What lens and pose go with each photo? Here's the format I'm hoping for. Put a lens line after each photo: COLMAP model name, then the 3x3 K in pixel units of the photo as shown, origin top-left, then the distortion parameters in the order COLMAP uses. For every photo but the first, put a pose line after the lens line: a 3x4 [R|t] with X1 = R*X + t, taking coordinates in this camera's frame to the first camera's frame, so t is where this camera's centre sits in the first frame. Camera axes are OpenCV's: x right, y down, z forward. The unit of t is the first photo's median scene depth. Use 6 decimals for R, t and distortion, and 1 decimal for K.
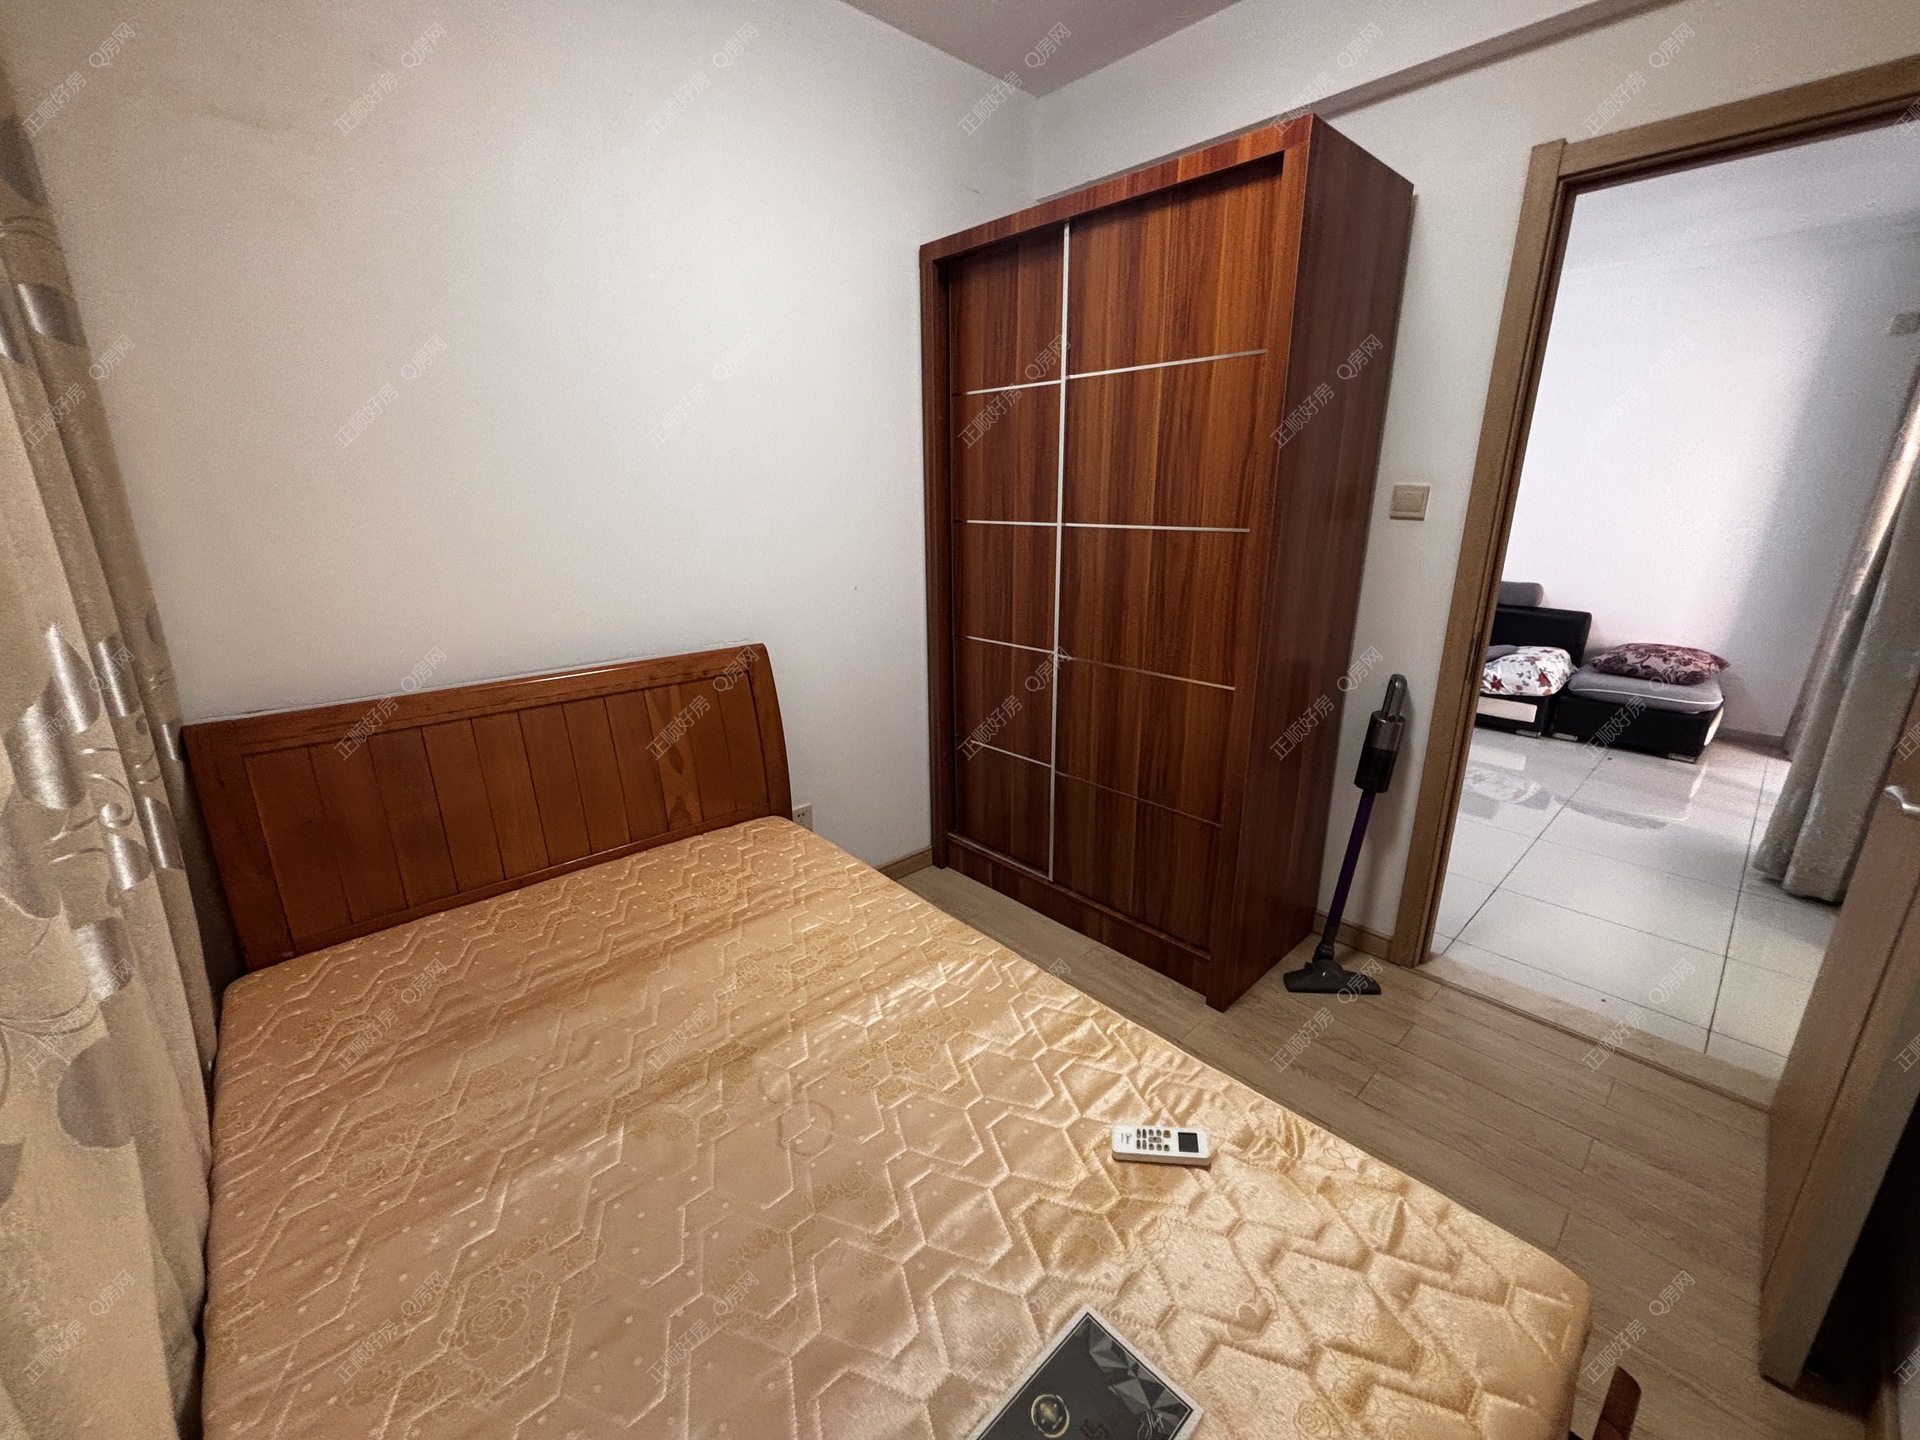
lens RADIAL K [[775.9, 0, 956.8], [0, 775.9, 714.1], [0, 0, 1]] dist [0.000426, 0.001744]
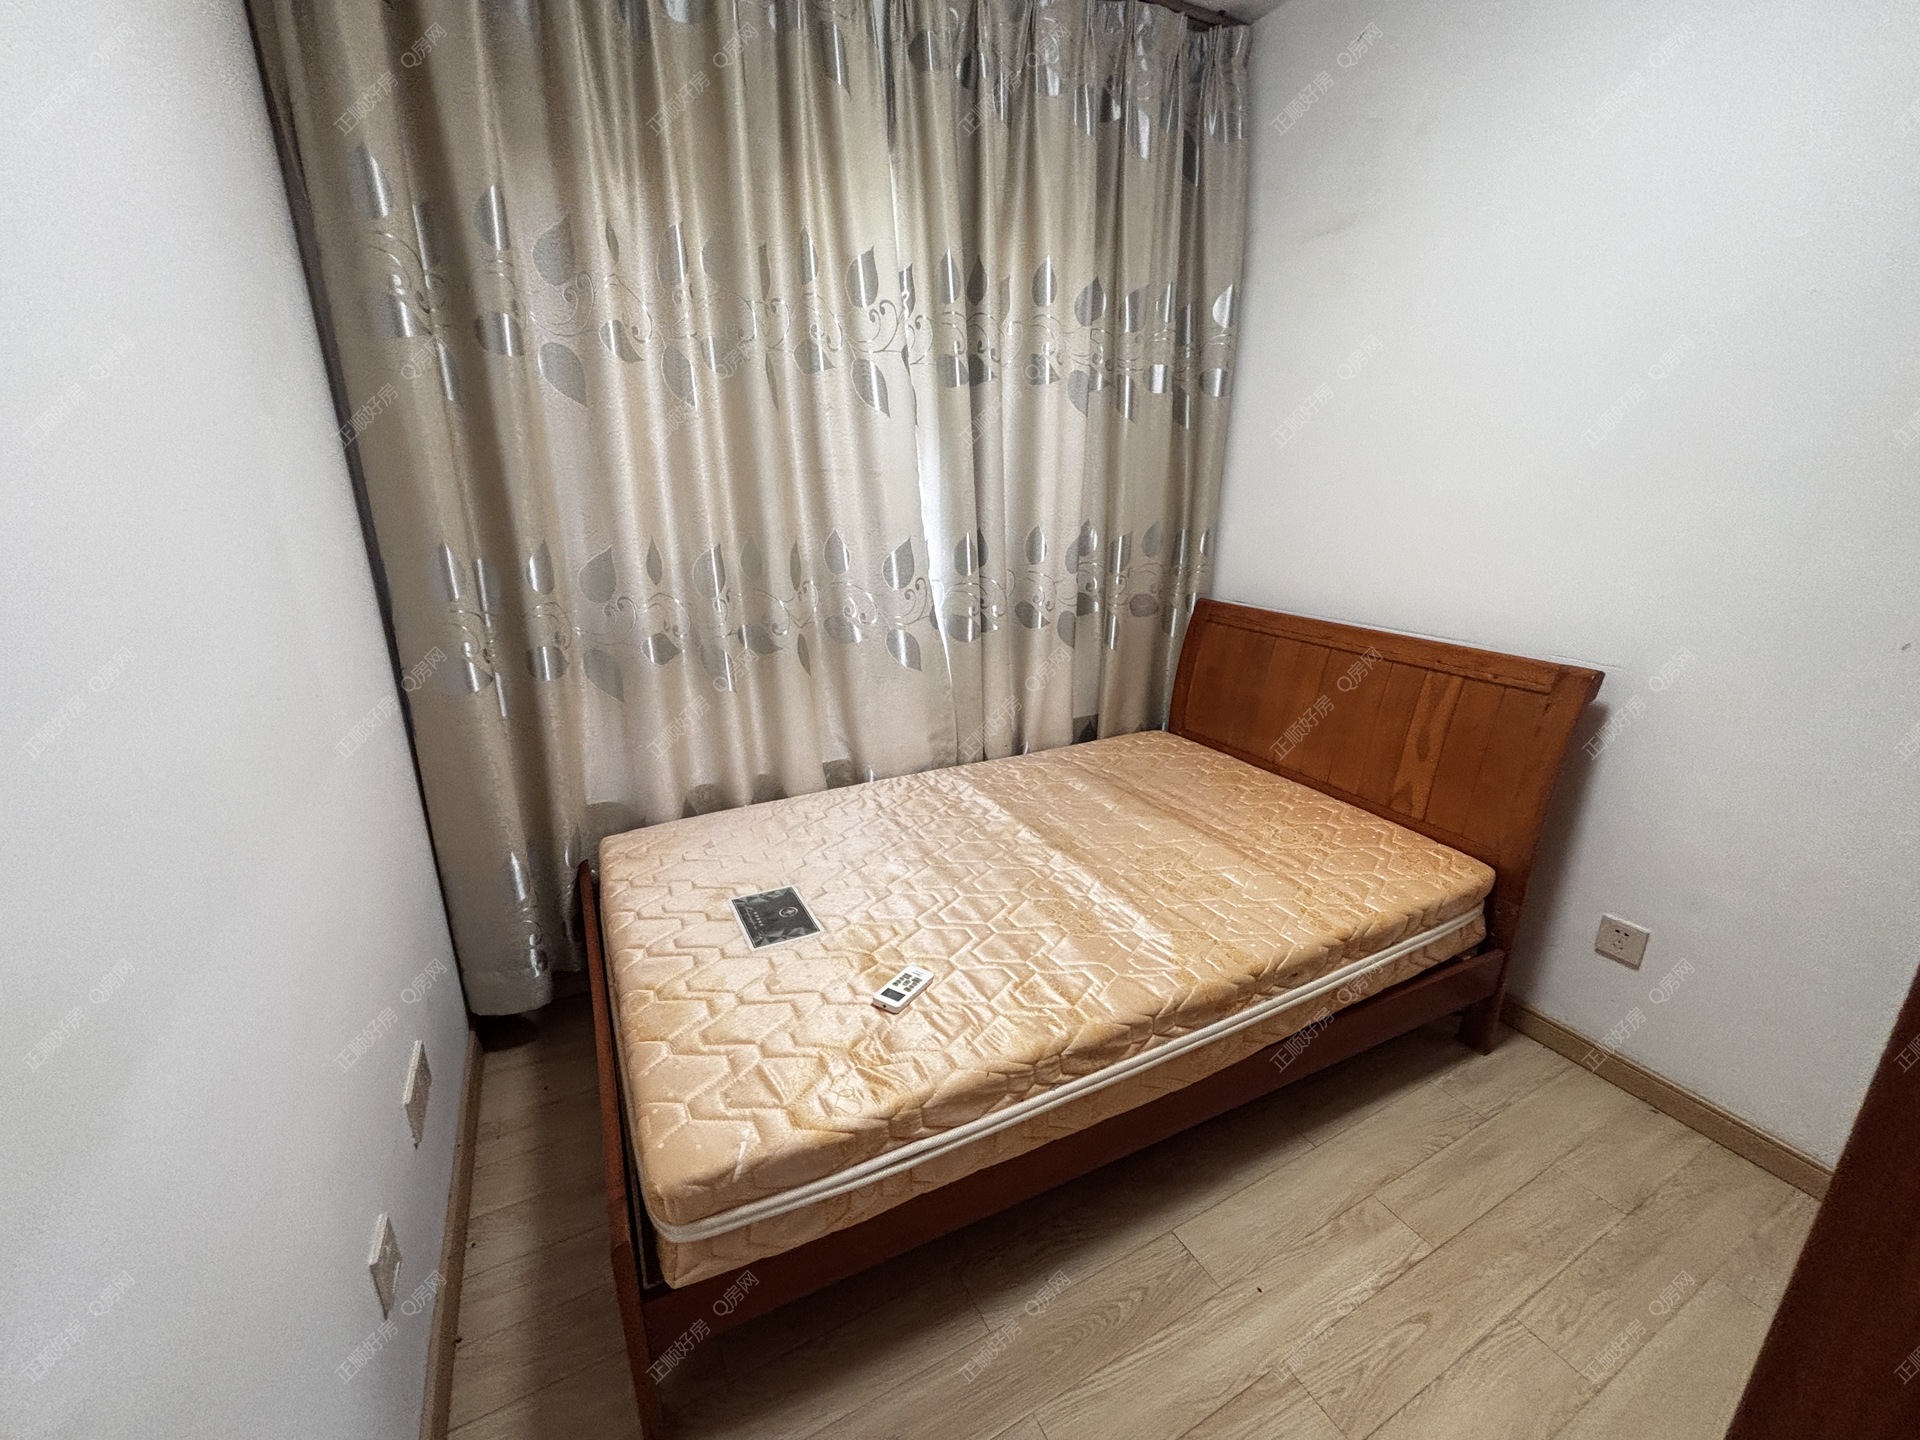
lens RADIAL K [[775.9, 0, 962.8], [0, 775.9, 722.5], [0, 0, 1]] dist [0.000426, 0.001744]
pose [[-0.261897, 0.296132, -0.918540, 0.941229], [-0.264060, 0.893454, 0.363334, -0.238268], [0.928269, 0.337705, -0.155796, 0.841458]]
